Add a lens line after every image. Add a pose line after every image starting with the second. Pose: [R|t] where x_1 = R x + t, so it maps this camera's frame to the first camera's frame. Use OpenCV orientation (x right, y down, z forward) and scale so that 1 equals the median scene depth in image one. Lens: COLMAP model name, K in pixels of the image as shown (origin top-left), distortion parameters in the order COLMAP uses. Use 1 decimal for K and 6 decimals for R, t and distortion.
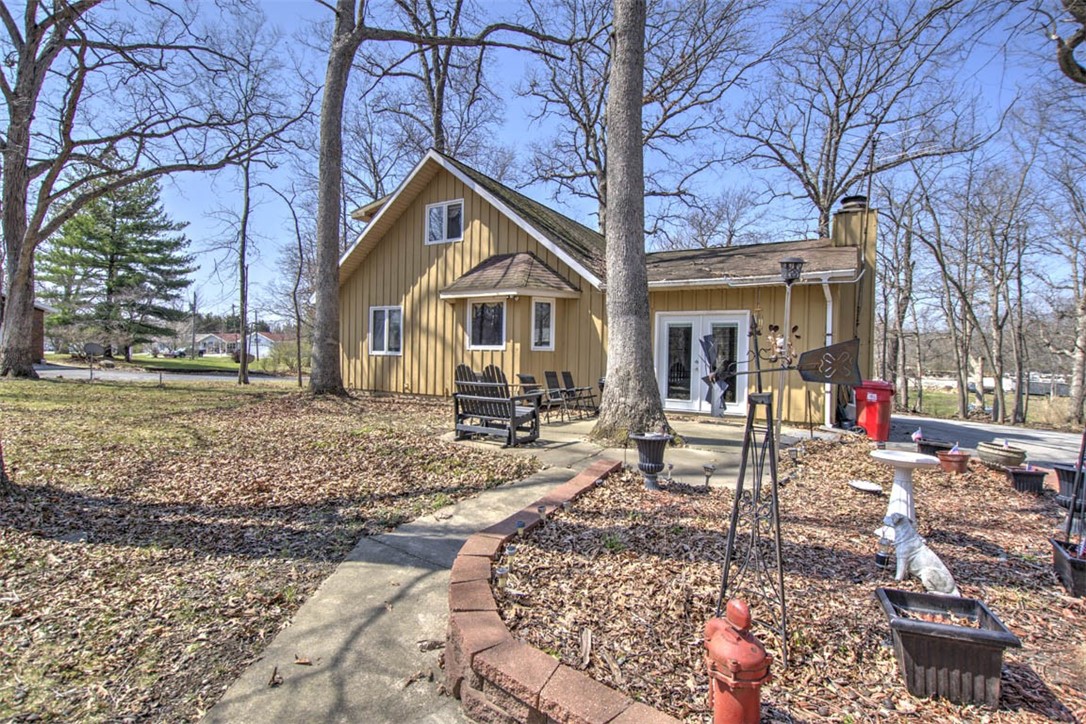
lens RADIAL K [[516.8, 0, 538.6], [0, 516.8, 363.0], [0, 0, 1]] dist [0.006447, 0.000620]
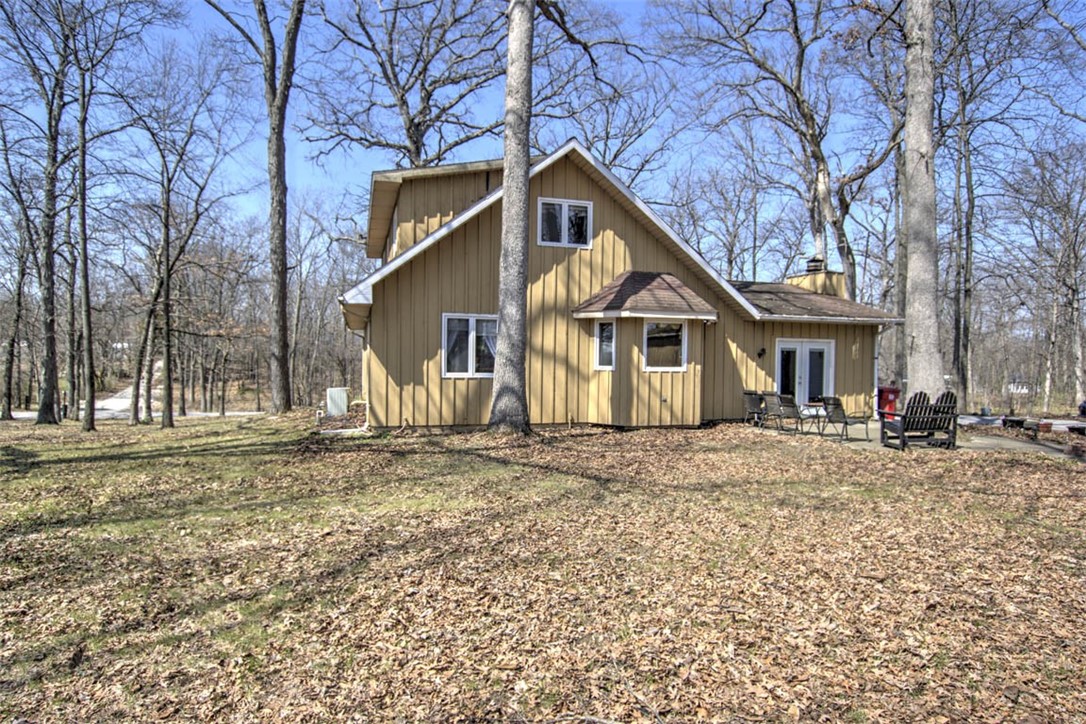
lens RADIAL K [[601.7, 0, 545.2], [0, 601.7, 362.8], [0, 0, 1]] dist [0.013485, 0.001058]
pose [[0.664338, -0.019579, 0.747175, -0.762247], [0.012642, 0.999808, 0.014959, -0.042756], [-0.747325, -0.000492, 0.664459, 0.279353]]
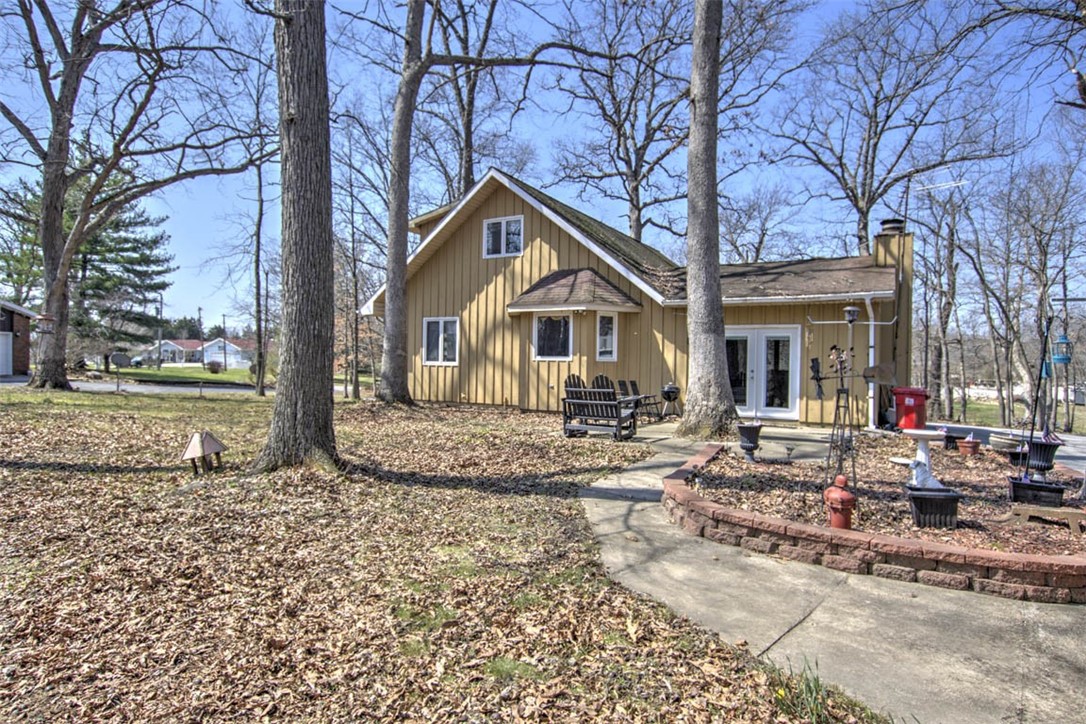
lens RADIAL K [[601.7, 0, 547.5], [0, 601.7, 364.7], [0, 0, 1]] dist [0.013485, 0.001058]
pose [[0.999709, -0.002941, 0.023931, -0.096985], [0.003242, 0.999916, -0.012570, -0.001033], [-0.023892, 0.012644, 0.999635, -0.163872]]
